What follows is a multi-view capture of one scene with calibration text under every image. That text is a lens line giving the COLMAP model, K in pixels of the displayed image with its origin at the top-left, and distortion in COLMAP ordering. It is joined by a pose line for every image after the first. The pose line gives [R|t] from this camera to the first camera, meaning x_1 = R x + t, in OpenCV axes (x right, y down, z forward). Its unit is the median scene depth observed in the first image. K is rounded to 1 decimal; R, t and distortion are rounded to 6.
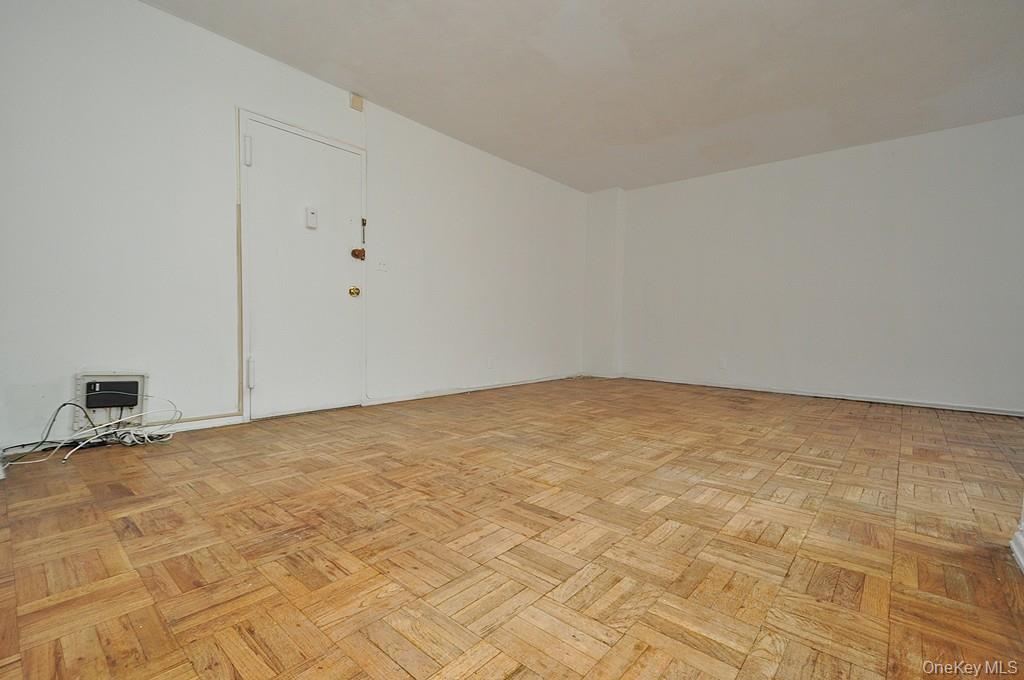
lens RADIAL K [[449.8, 0, 510.5], [0, 449.8, 349.8], [0, 0, 1]] dist [0.009582, -0.006732]
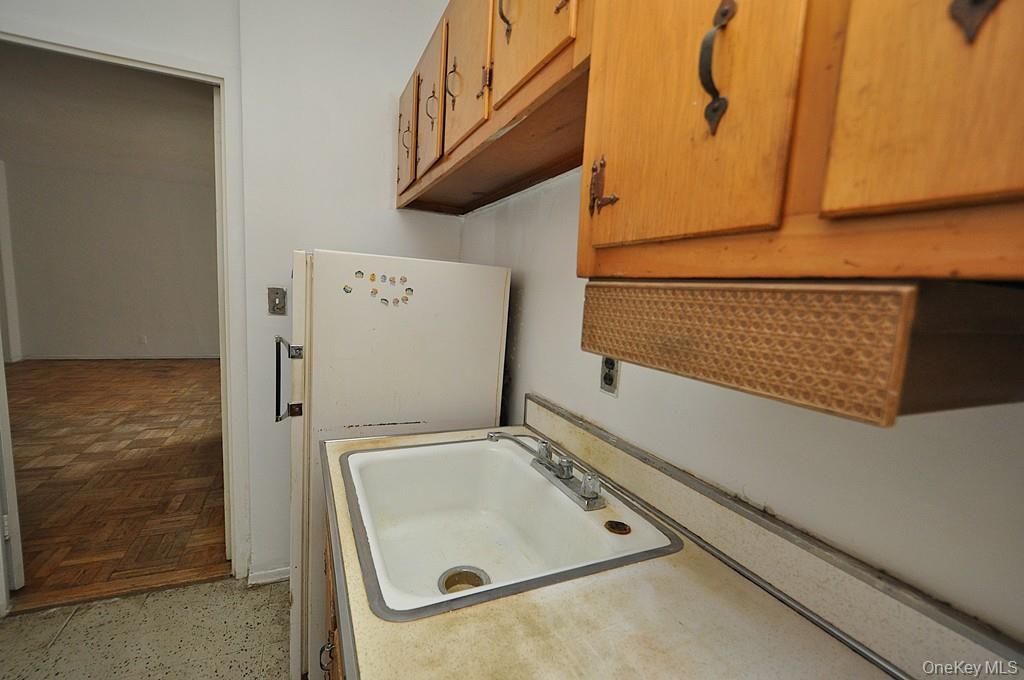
lens RADIAL K [[449.8, 0, 510.5], [0, 449.8, 349.8], [0, 0, 1]] dist [0.009582, -0.006732]
pose [[0.420054, -0.115805, 0.900080, -0.532944], [0.003383, 0.992017, 0.126055, -0.231721], [-0.907493, -0.049905, 0.417093, -1.020814]]
